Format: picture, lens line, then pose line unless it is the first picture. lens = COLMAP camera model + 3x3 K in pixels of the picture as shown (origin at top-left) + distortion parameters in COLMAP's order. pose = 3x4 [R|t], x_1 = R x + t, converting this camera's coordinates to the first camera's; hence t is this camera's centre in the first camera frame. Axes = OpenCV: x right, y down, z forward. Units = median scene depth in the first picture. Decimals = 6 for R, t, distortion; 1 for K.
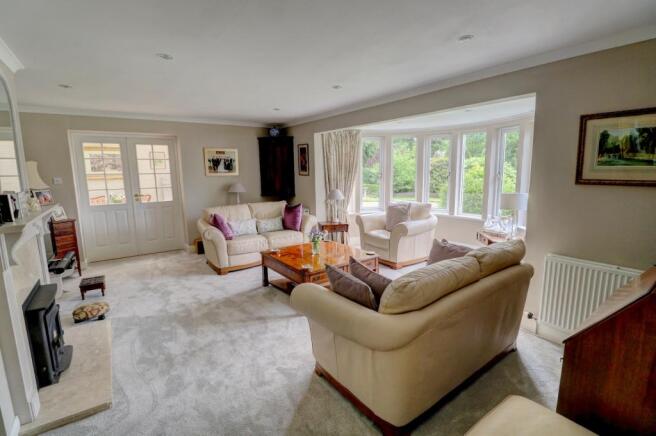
lens RADIAL K [[308.2, 0, 329.5], [0, 308.2, 216.7], [0, 0, 1]] dist [-0.004040, -0.001170]
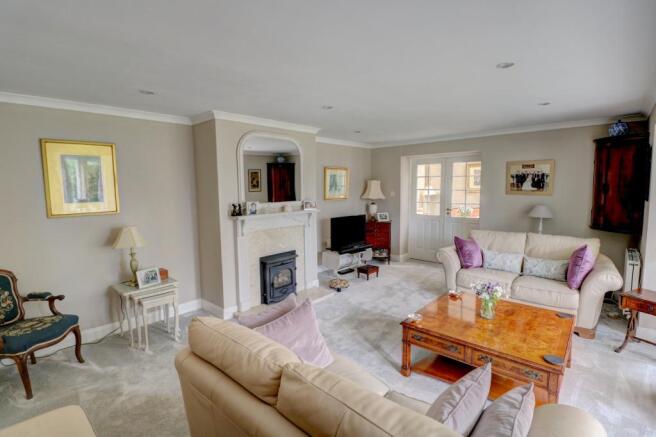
lens RADIAL K [[308.2, 0, 329.5], [0, 308.2, 217.2], [0, 0, 1]] dist [-0.004040, -0.001170]
pose [[0.199565, 0.111409, -0.973531, 0.362614], [-0.146413, 0.985753, 0.082795, -0.070692], [0.968885, 0.126014, 0.213033, 0.359421]]
